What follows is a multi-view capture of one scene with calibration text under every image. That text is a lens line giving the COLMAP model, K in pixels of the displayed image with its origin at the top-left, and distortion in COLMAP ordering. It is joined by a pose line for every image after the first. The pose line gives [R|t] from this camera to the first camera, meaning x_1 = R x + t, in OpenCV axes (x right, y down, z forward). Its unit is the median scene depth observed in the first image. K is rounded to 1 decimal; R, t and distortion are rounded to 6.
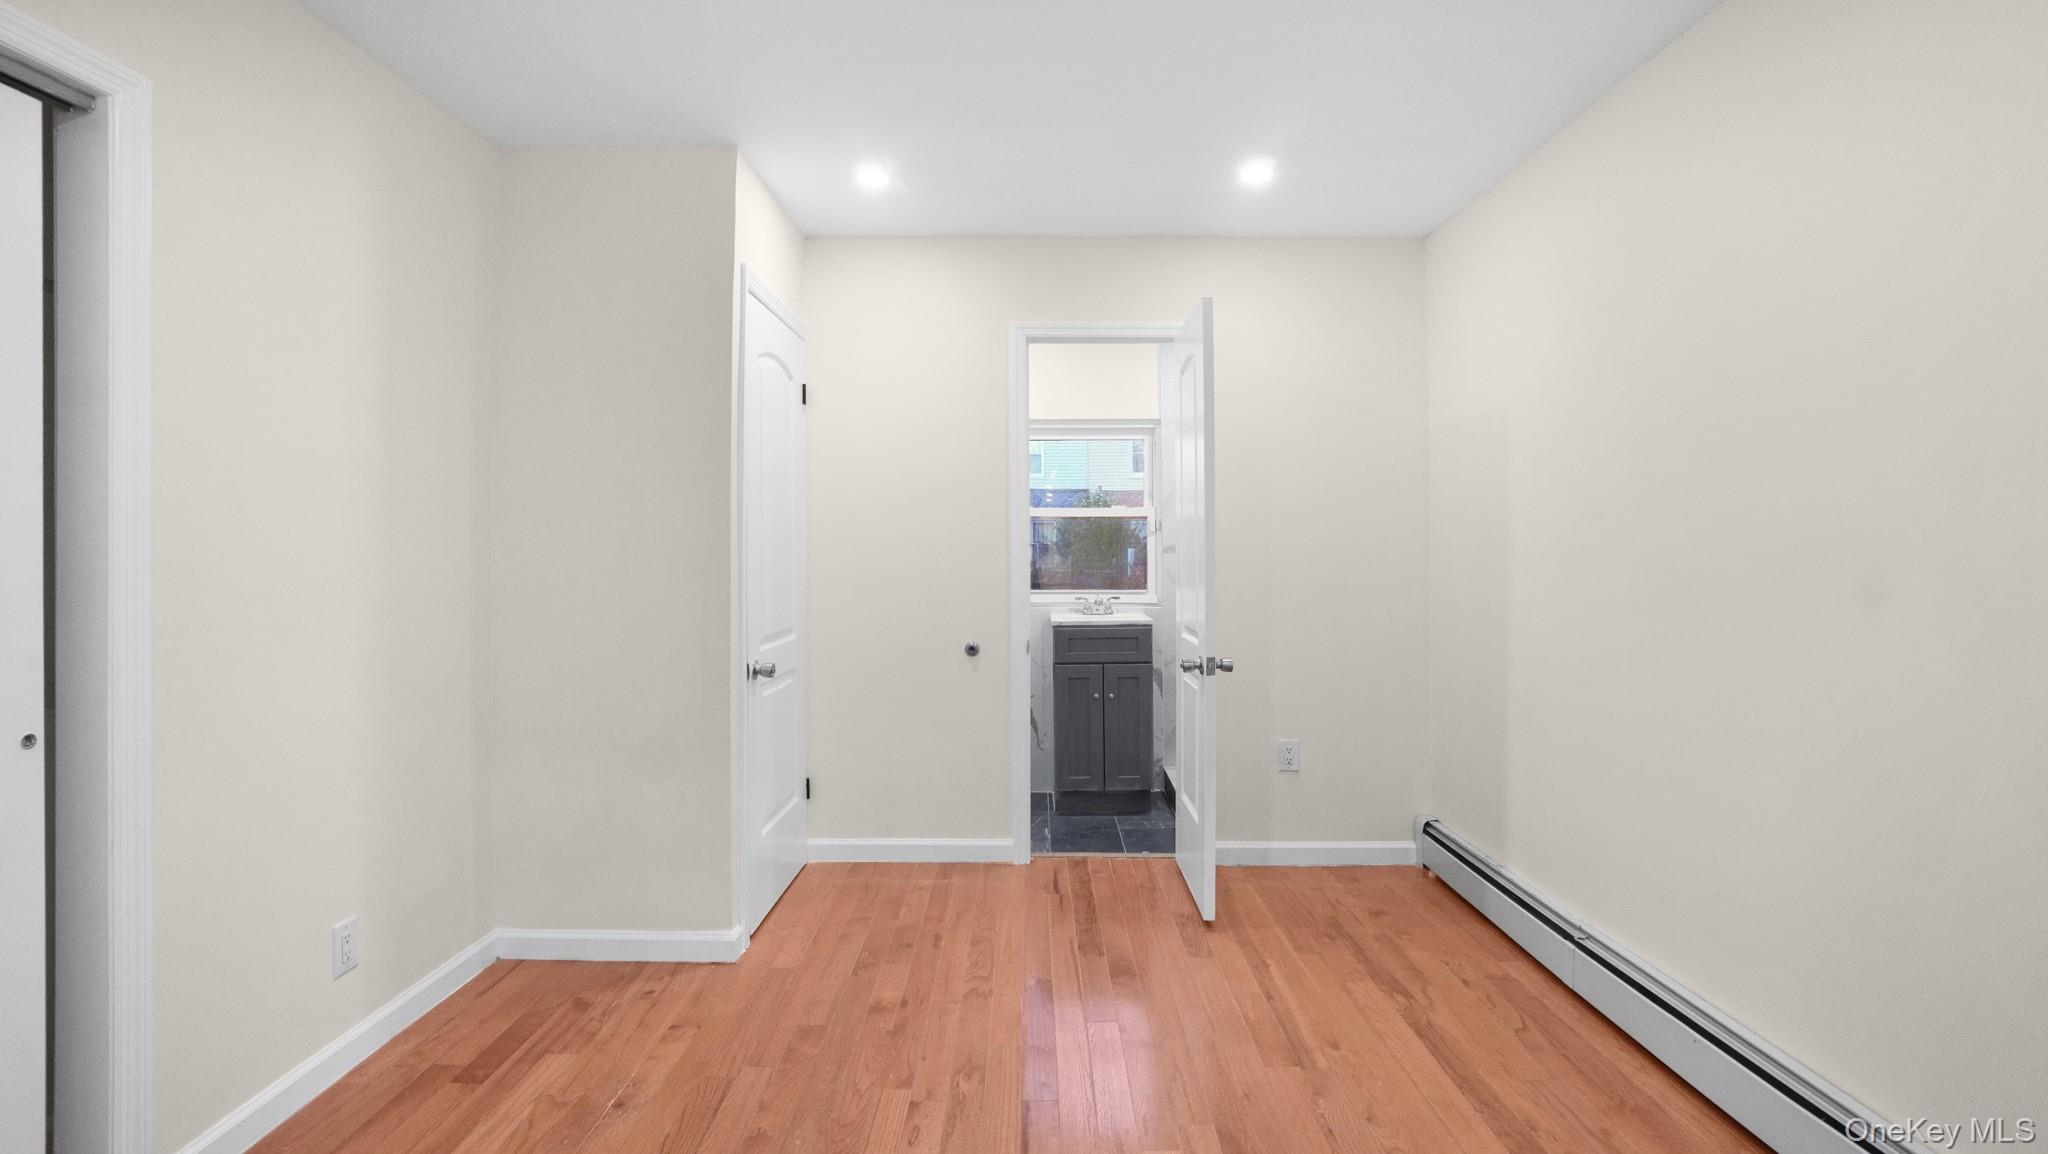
lens RADIAL K [[908.6, 0, 1027.9], [0, 908.6, 557.6], [0, 0, 1]] dist [-0.028133, 0.001318]
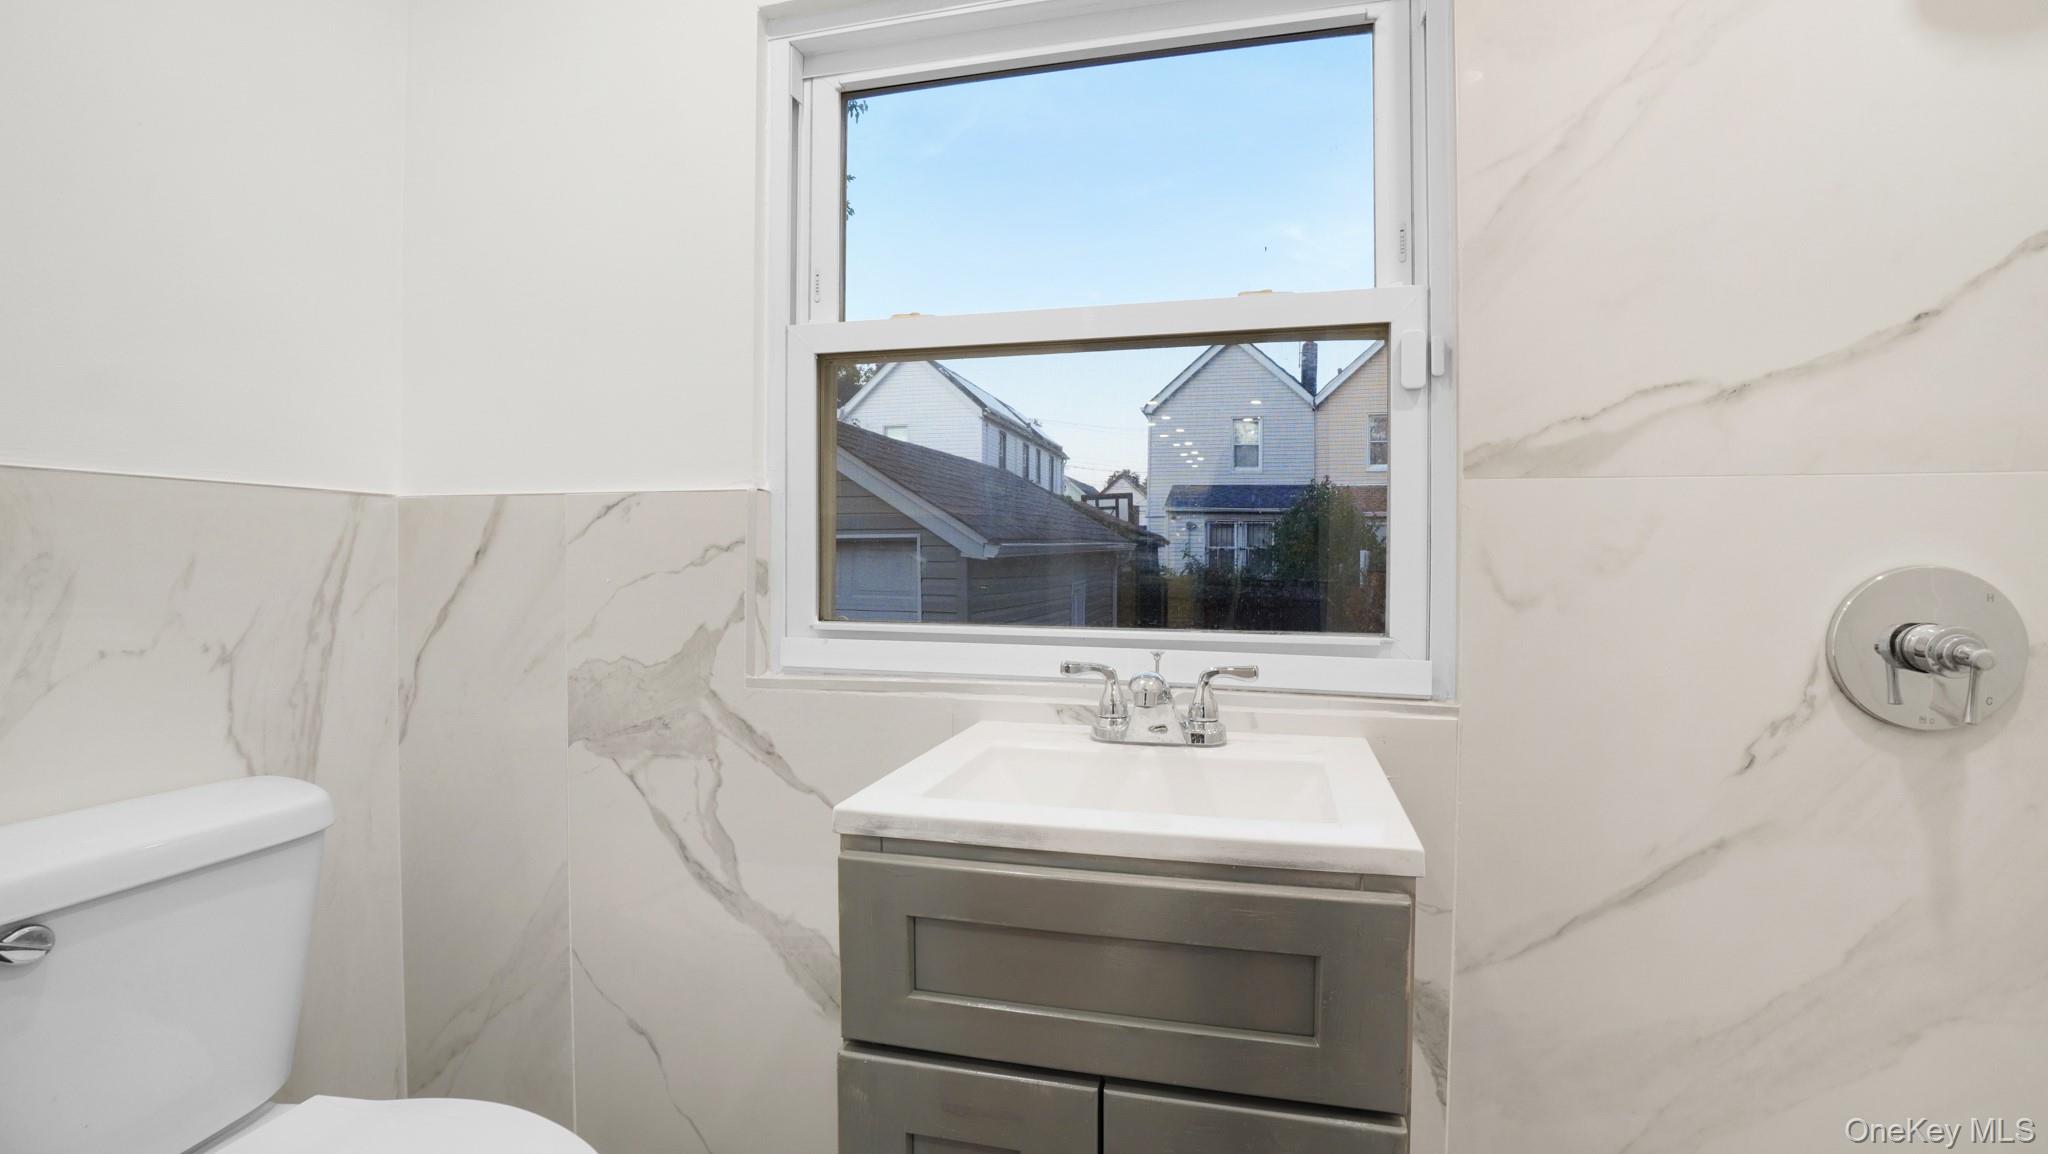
lens RADIAL K [[908.6, 0, 1031.7], [0, 908.6, 585.4], [0, 0, 1]] dist [-0.028133, 0.001318]
pose [[0.970637, 0.012124, -0.240243, 0.097868], [-0.007146, 0.999742, 0.021580, 0.017915], [0.240442, -0.019229, 0.970473, 0.747414]]
